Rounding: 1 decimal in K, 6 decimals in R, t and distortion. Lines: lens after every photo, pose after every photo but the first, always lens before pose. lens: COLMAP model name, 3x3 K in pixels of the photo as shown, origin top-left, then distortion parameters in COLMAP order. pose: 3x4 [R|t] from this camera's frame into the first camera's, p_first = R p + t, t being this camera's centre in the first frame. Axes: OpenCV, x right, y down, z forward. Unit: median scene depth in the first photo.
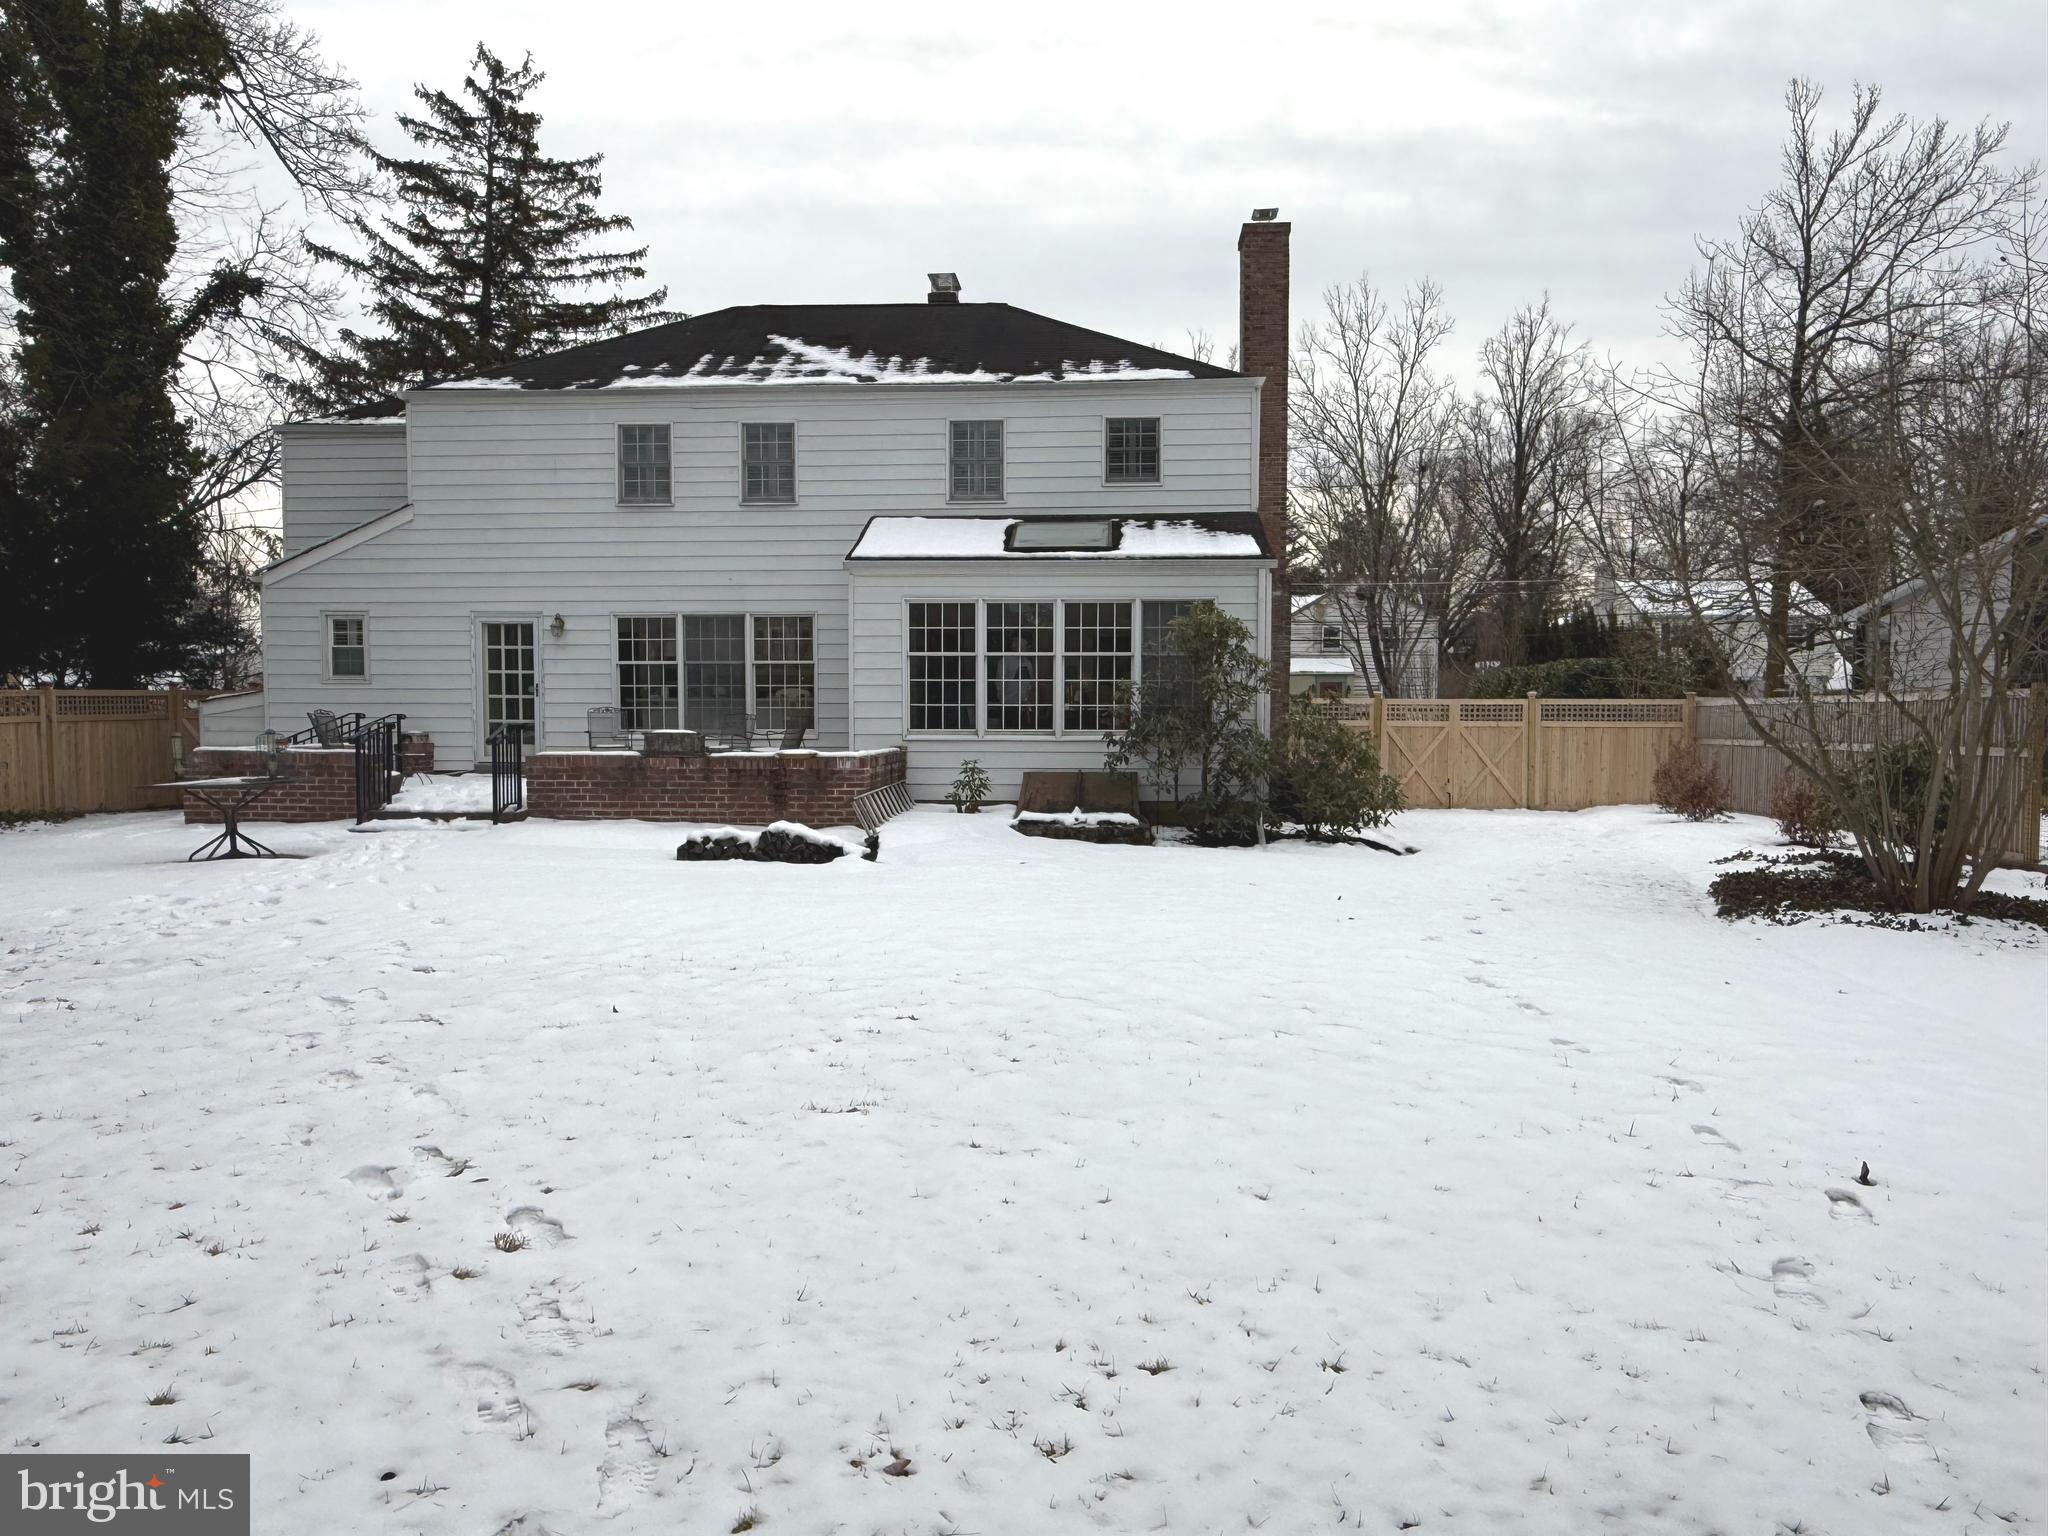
lens RADIAL K [[1399.4, 0, 1028.8], [0, 1399.4, 777.1], [0, 0, 1]] dist [0.003536, -0.000530]
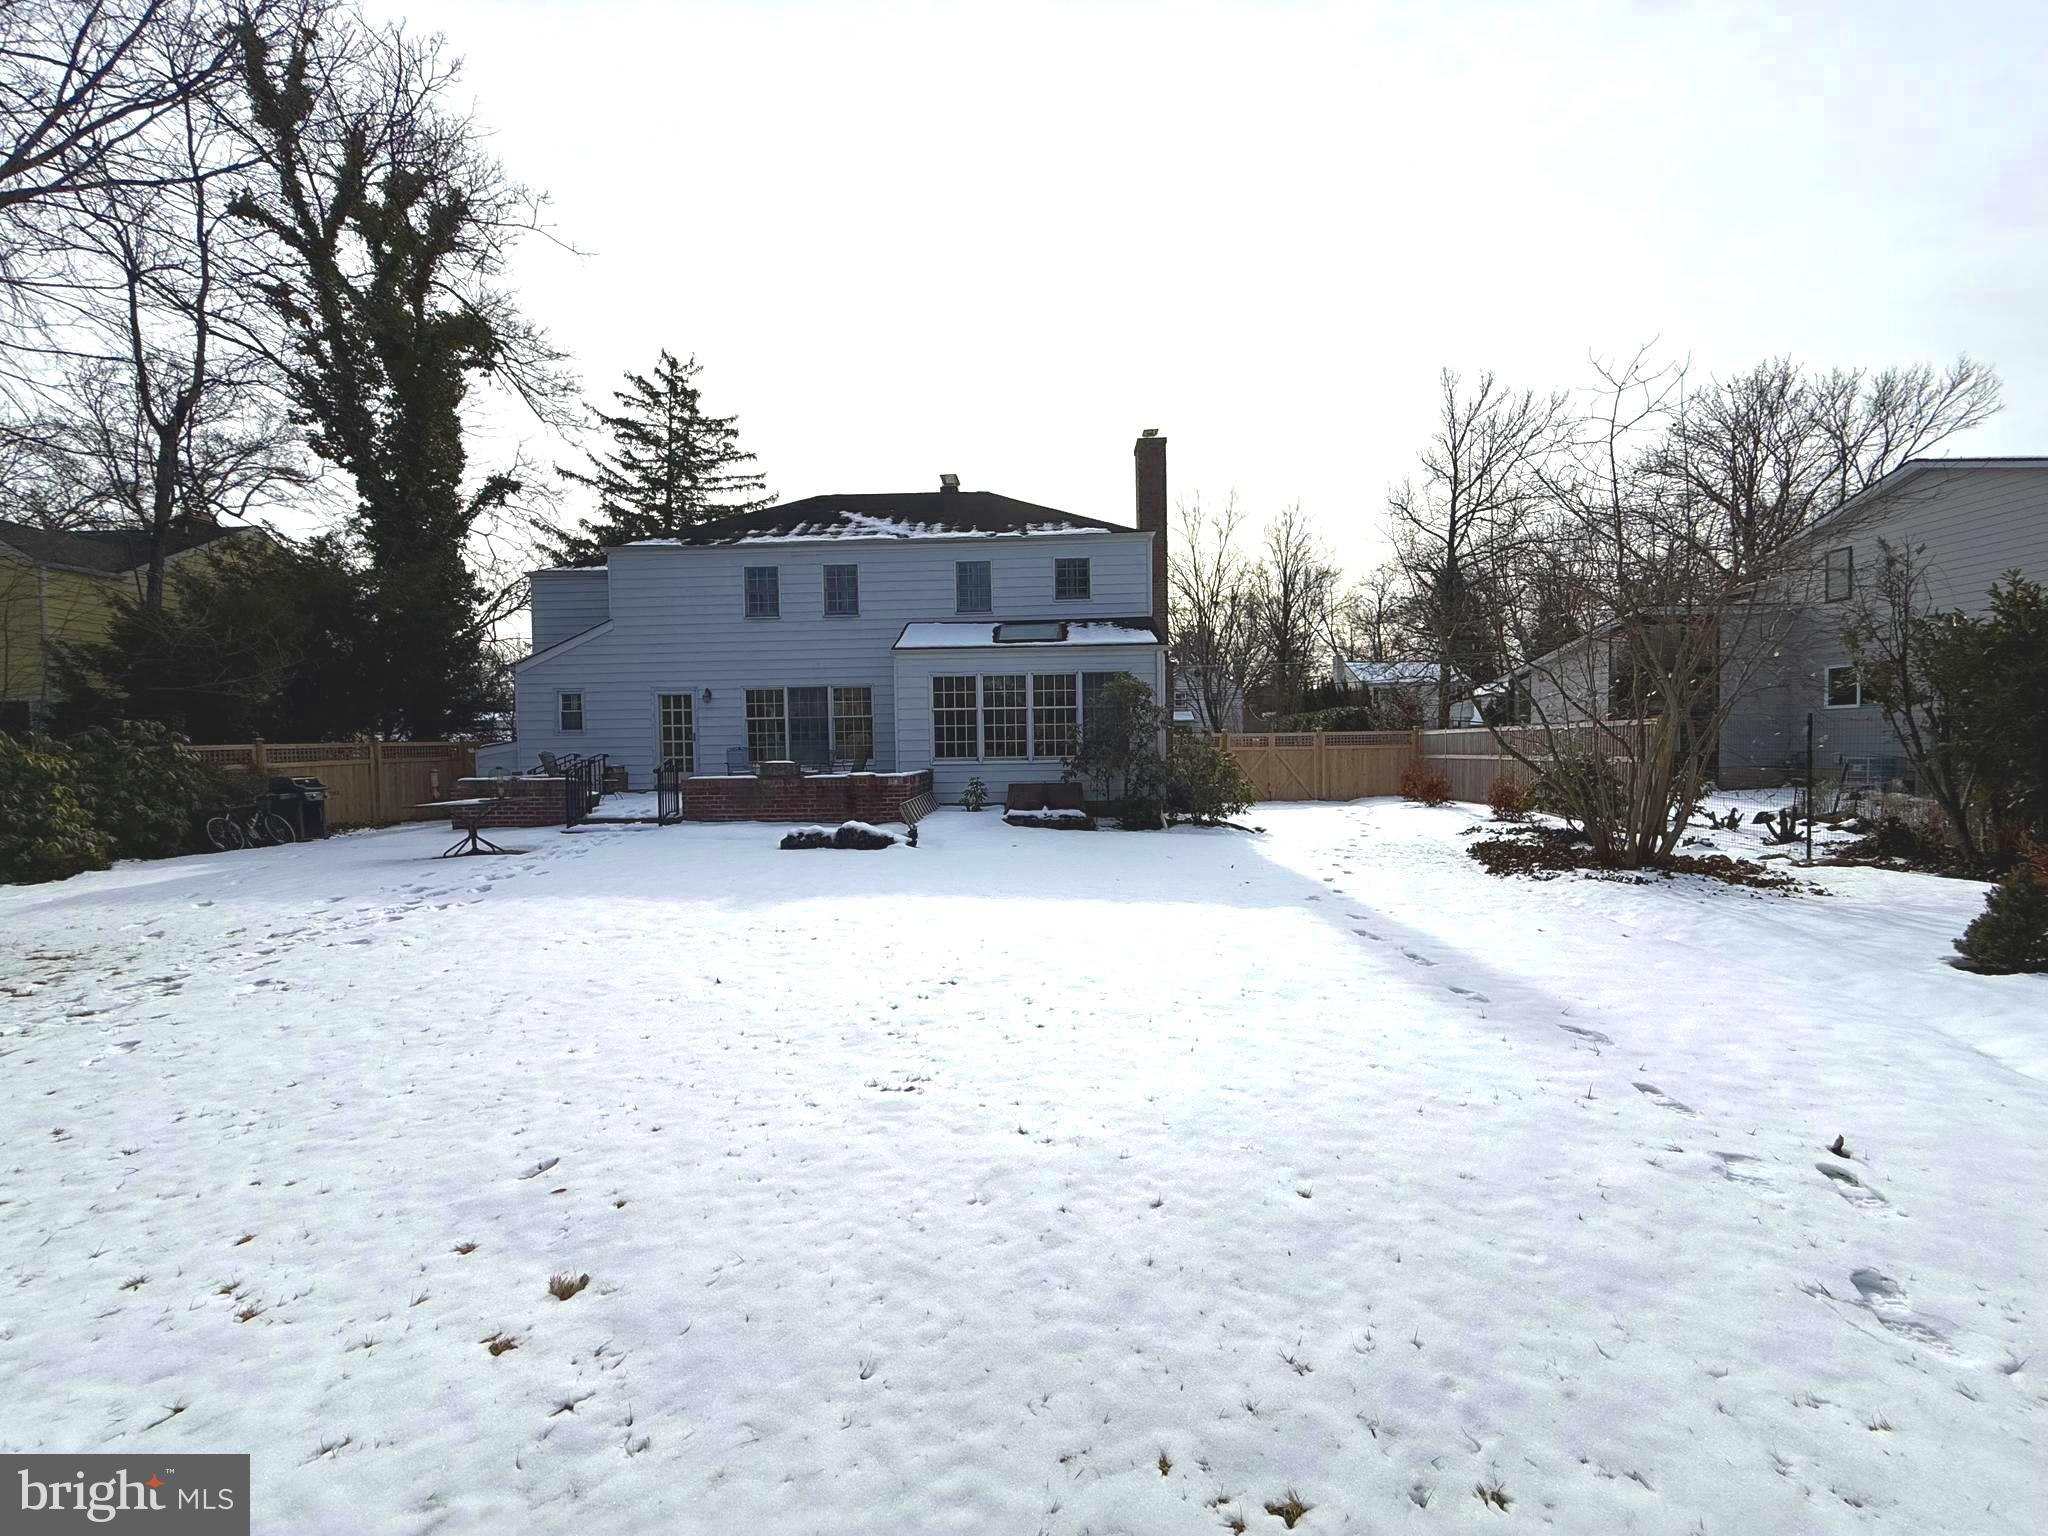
lens RADIAL K [[809.5, 0, 1022.6], [0, 809.5, 771.4], [0, 0, 1]] dist [0.001082, 0.000159]
pose [[0.999391, -0.018889, 0.029337, -0.012803], [0.019357, 0.999688, -0.015773, -0.002711], [-0.029030, 0.016331, 0.999445, 0.087979]]
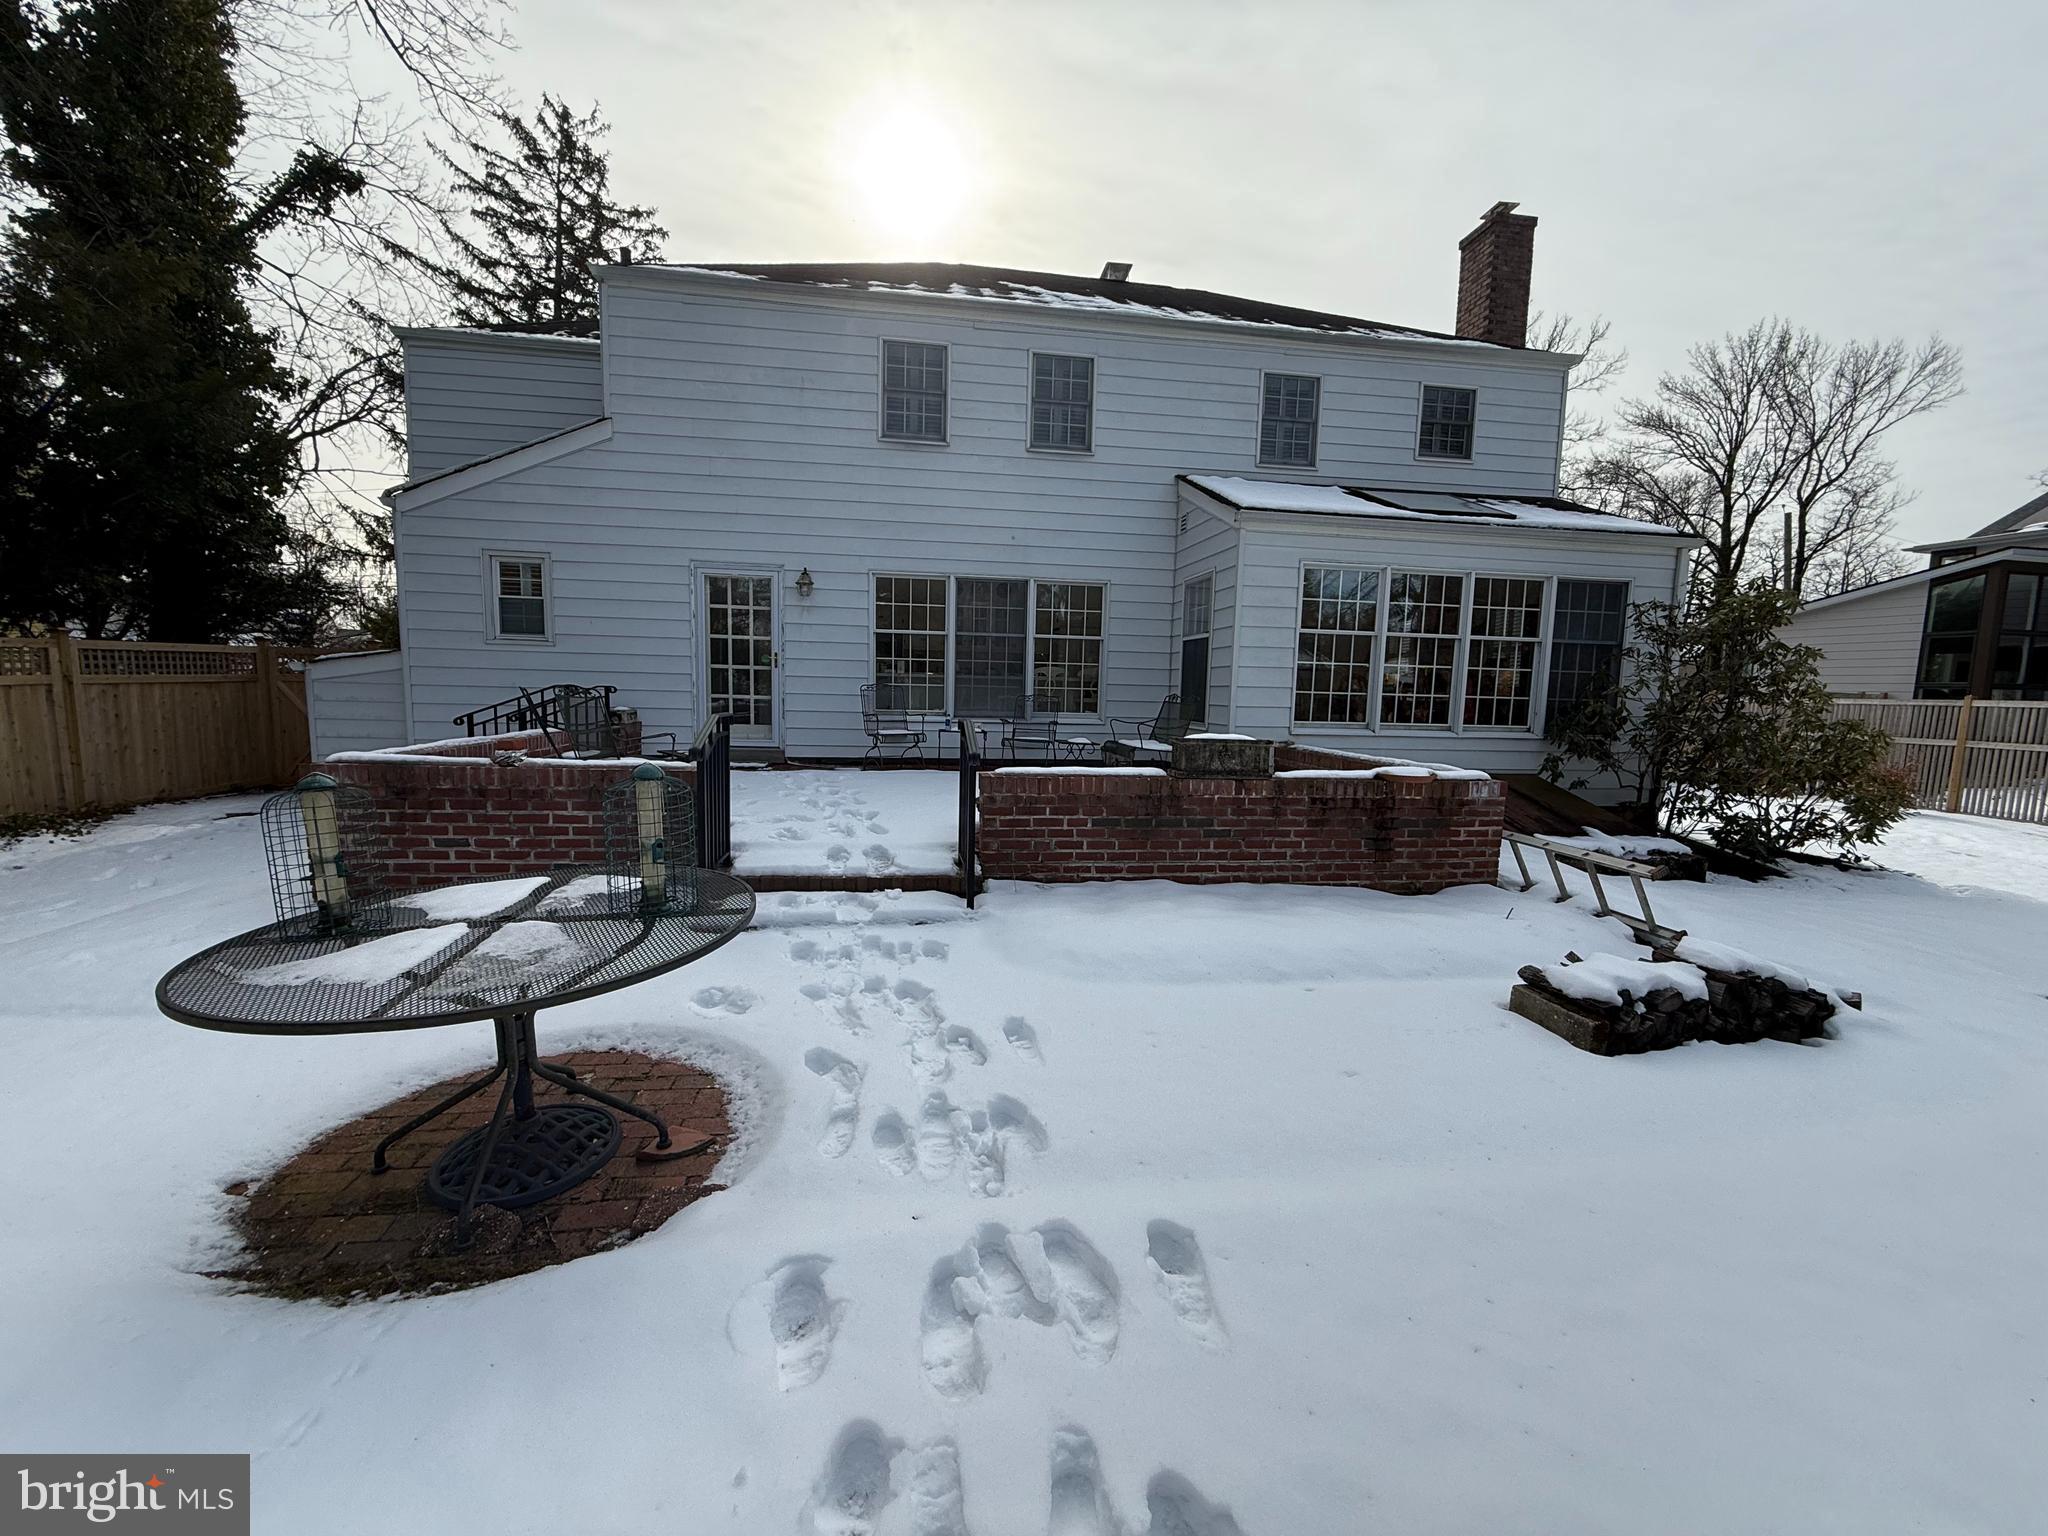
lens RADIAL K [[809.5, 0, 1021.0], [0, 809.5, 770.5], [0, 0, 1]] dist [0.001082, 0.000159]
pose [[0.978783, 0.001975, 0.204890, -0.308314], [-0.014929, 0.997983, 0.061698, -0.028694], [-0.204355, -0.063448, 0.976838, 0.496991]]
